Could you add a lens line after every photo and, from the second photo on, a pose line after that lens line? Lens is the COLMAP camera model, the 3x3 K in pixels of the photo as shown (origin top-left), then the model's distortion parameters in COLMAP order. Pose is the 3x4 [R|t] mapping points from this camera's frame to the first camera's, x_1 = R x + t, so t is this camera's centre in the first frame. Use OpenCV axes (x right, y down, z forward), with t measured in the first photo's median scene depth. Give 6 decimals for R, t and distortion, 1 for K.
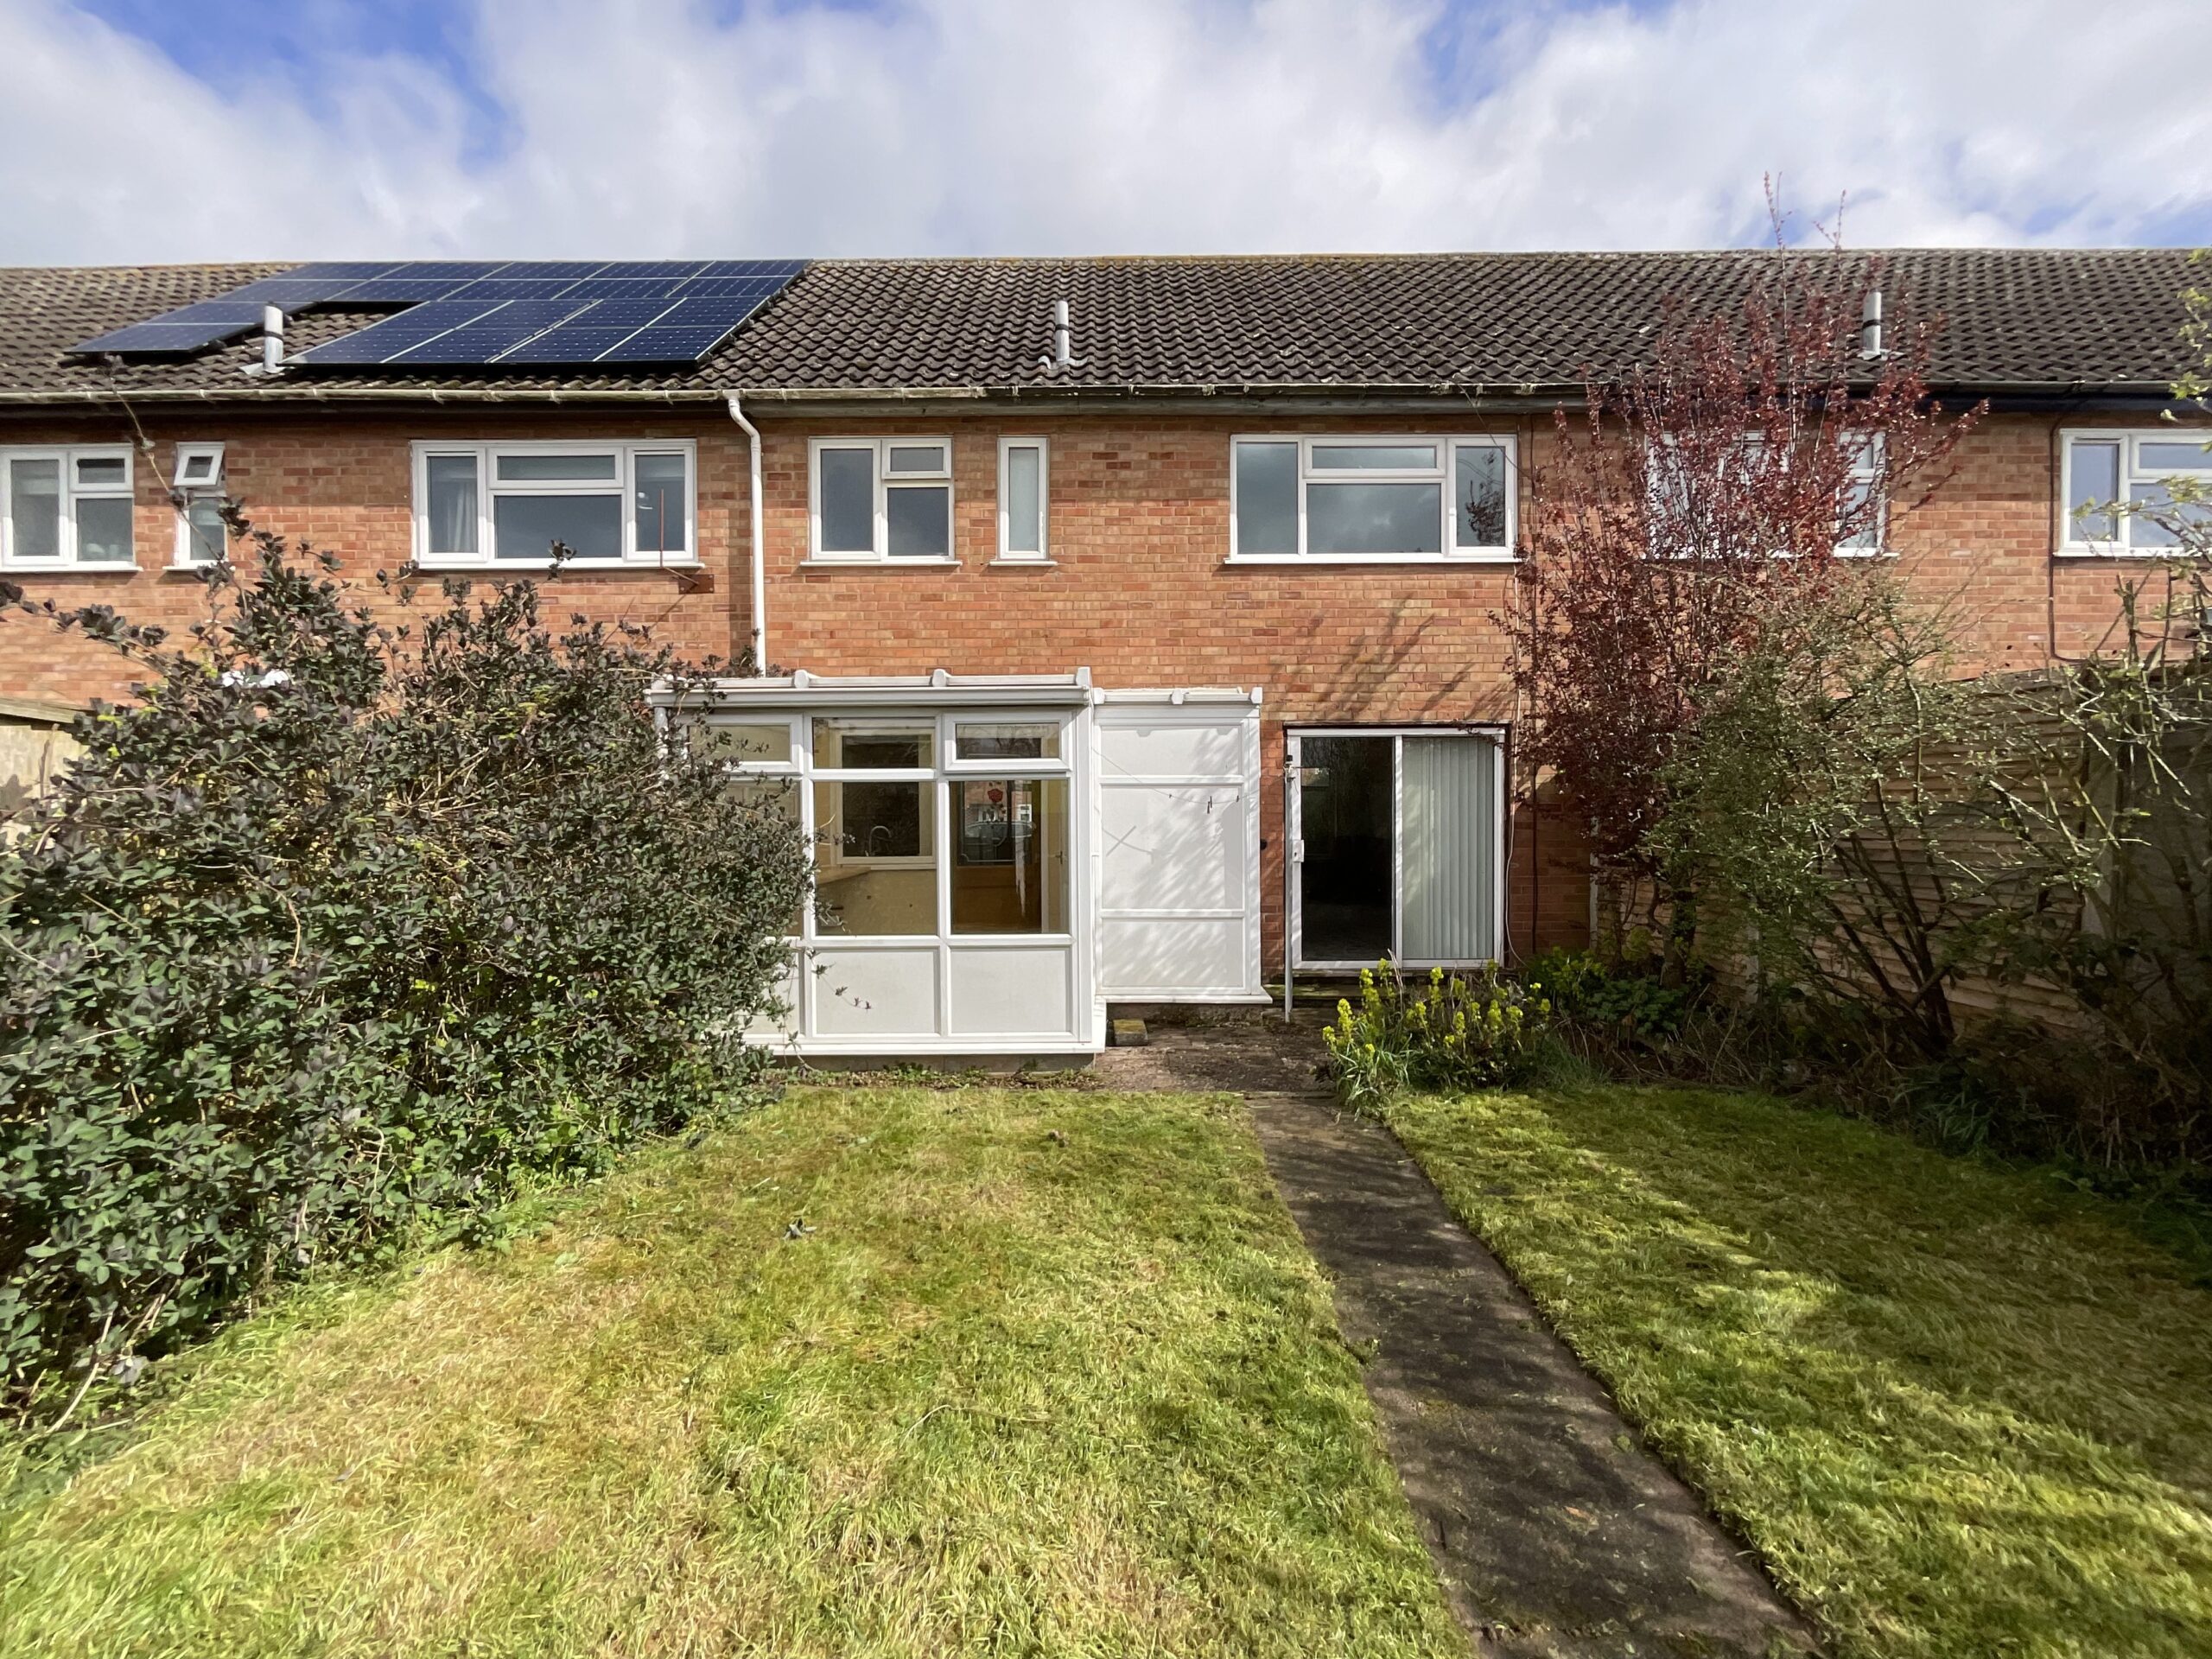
lens RADIAL K [[899.9, 0, 1105.3], [0, 899.9, 833.7], [0, 0, 1]] dist [-0.009788, 0.003428]
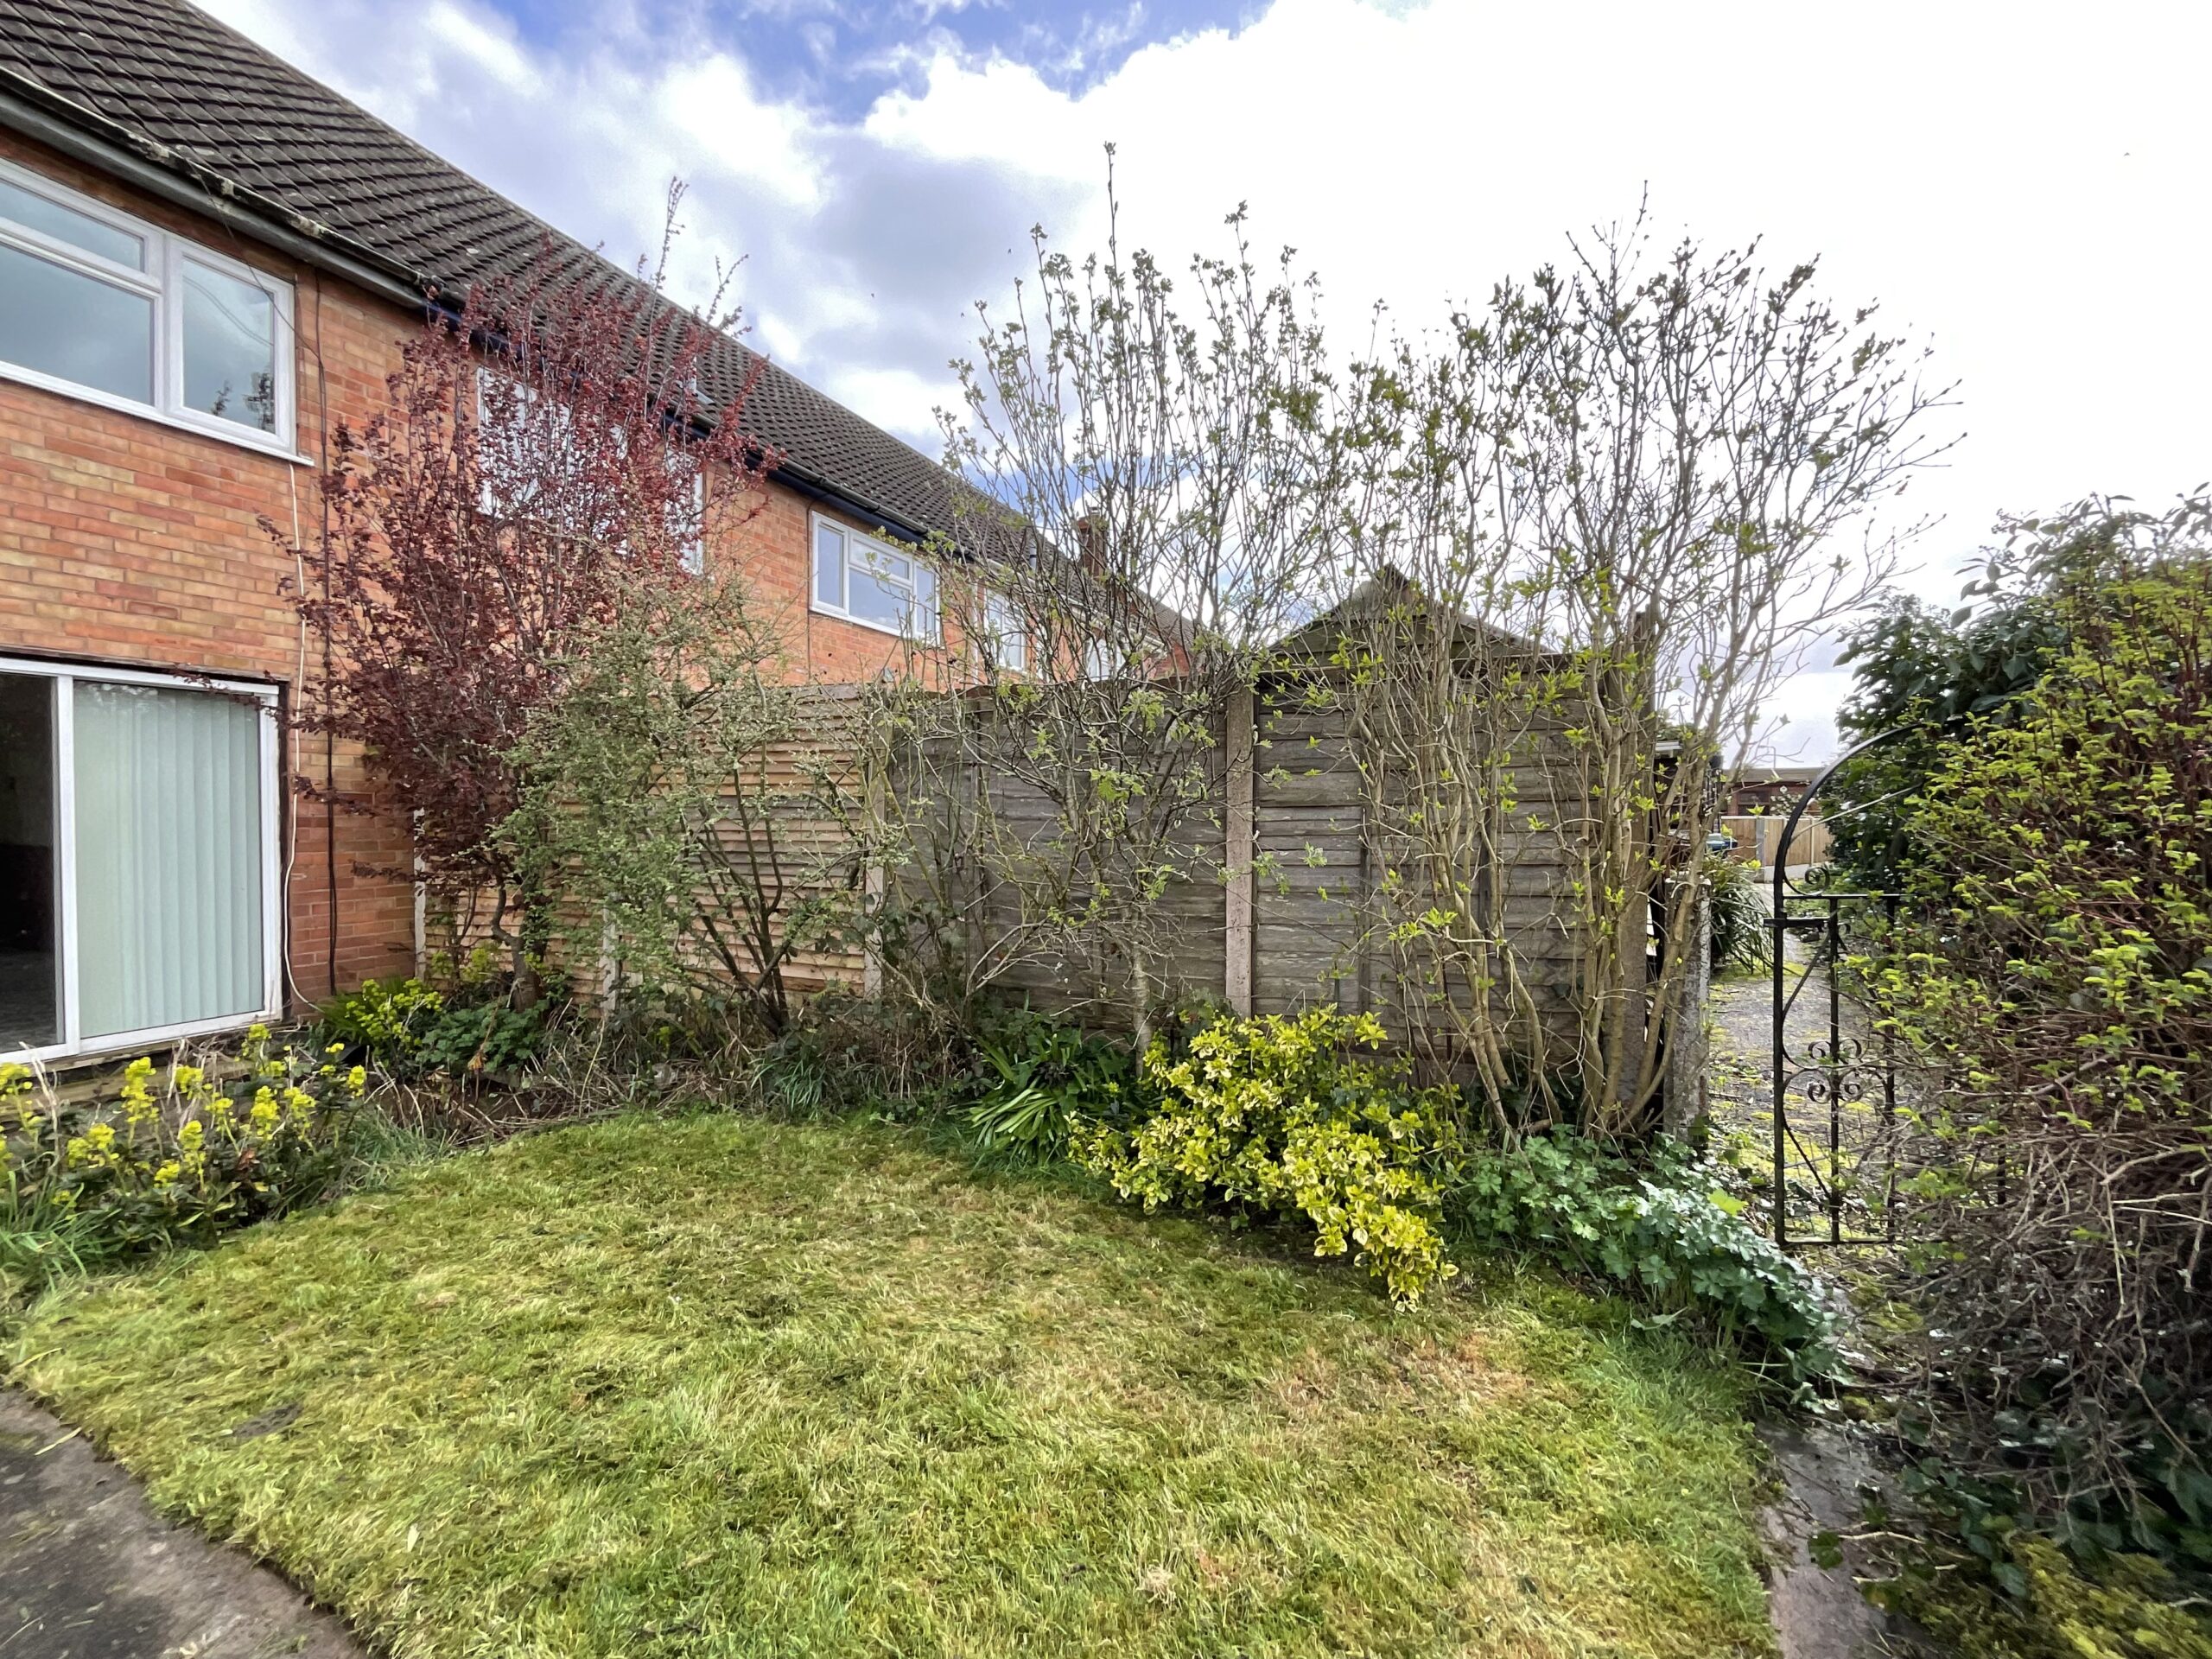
lens RADIAL K [[899.9, 0, 1107.8], [0, 899.9, 829.1], [0, 0, 1]] dist [-0.009788, 0.003428]
pose [[0.396950, -0.010450, 0.917781, 0.085814], [0.012443, 0.999905, 0.006004, 0.003048], [-0.917756, 0.009037, 0.397042, 0.183585]]
